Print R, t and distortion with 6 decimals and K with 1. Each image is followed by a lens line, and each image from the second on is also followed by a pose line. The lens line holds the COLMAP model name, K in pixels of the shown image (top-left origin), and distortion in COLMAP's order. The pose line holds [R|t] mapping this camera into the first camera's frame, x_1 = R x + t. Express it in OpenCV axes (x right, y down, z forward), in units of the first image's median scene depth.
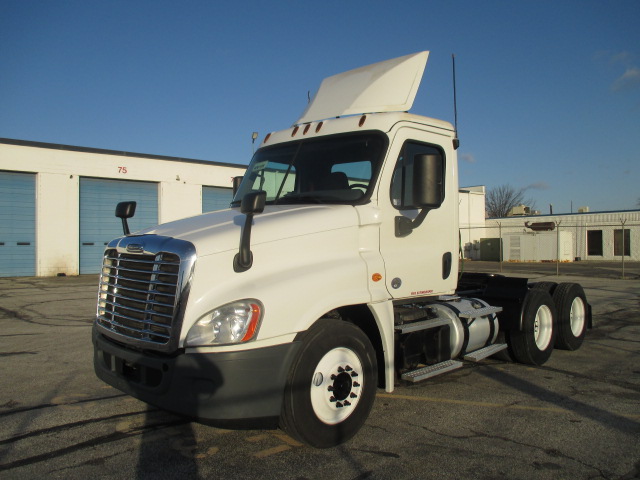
lens RADIAL K [[529.2, 0, 320.0], [0, 529.2, 240.0], [0, 0, 1]] dist [-0.019328, 0.000596]
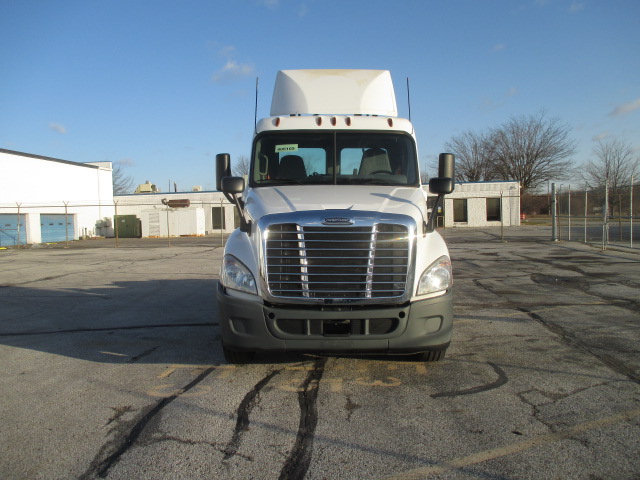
lens RADIAL K [[529.2, 0, 320.0], [0, 529.2, 240.0], [0, 0, 1]] dist [-0.019328, 0.000596]
pose [[0.726300, -0.045135, 0.685894, -0.260854], [0.015262, 0.998655, 0.049555, -0.000701], [-0.687208, -0.025523, 0.726012, 0.043945]]
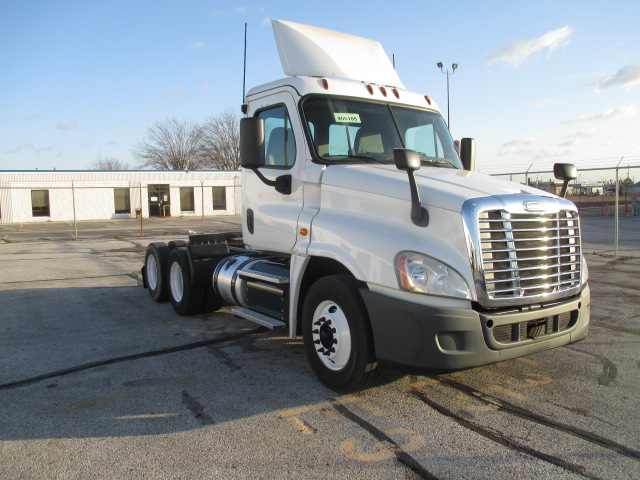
lens RADIAL K [[529.2, 0, 320.0], [0, 529.2, 240.0], [0, 0, 1]] dist [-0.019328, 0.000596]
pose [[0.212656, -0.075877, 0.974177, -0.318004], [0.006027, 0.997063, 0.076343, -0.000820], [-0.977109, -0.010363, 0.212489, 0.266842]]
